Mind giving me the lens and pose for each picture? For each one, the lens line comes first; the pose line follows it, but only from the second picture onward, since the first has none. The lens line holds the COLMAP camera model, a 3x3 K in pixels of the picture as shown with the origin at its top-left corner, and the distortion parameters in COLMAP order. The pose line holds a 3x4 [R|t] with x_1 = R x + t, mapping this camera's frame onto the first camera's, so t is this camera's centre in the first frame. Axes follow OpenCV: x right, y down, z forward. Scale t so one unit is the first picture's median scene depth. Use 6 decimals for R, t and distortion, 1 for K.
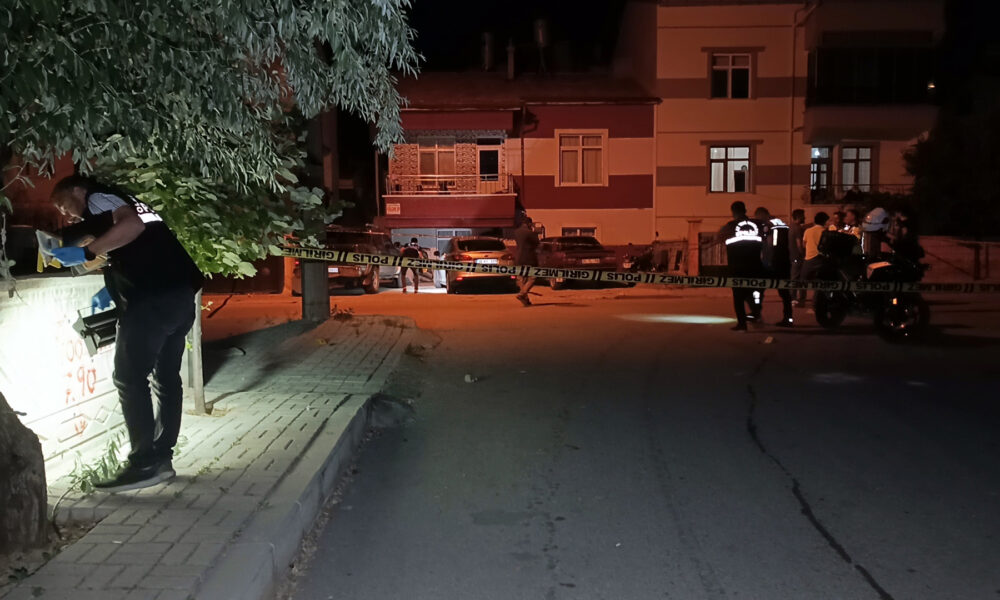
lens RADIAL K [[817.4, 0, 499.5], [0, 817.4, 299.3], [0, 0, 1]] dist [0.050102, -0.020613]
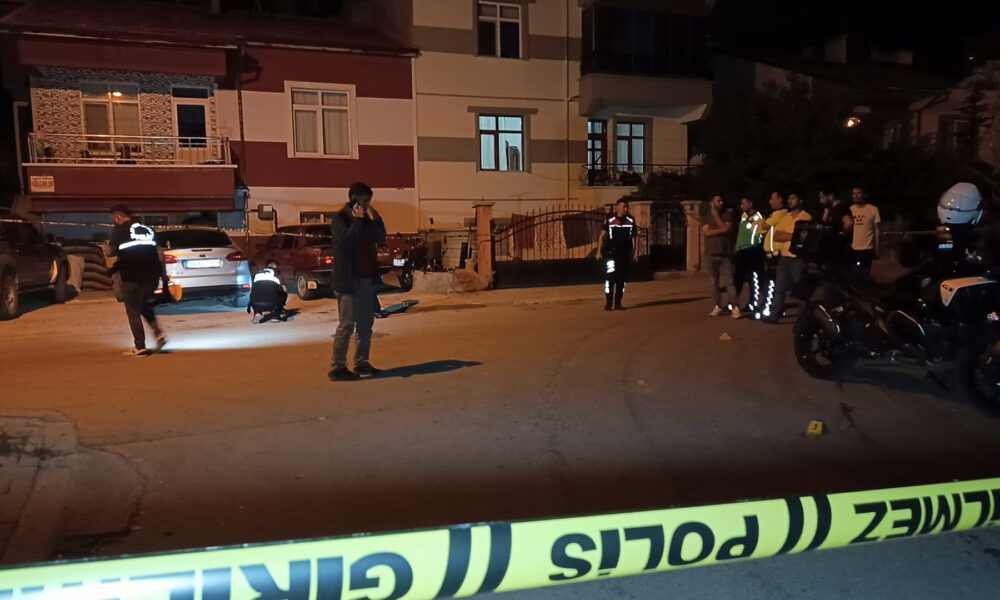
lens RADIAL K [[817.4, 0, 501.0], [0, 817.4, 298.5], [0, 0, 1]] dist [0.050102, -0.020613]
pose [[0.935860, -0.037372, 0.350386, -0.018505], [0.030578, 0.999222, 0.024906, -0.020700], [-0.351044, -0.012594, 0.936274, 0.219278]]
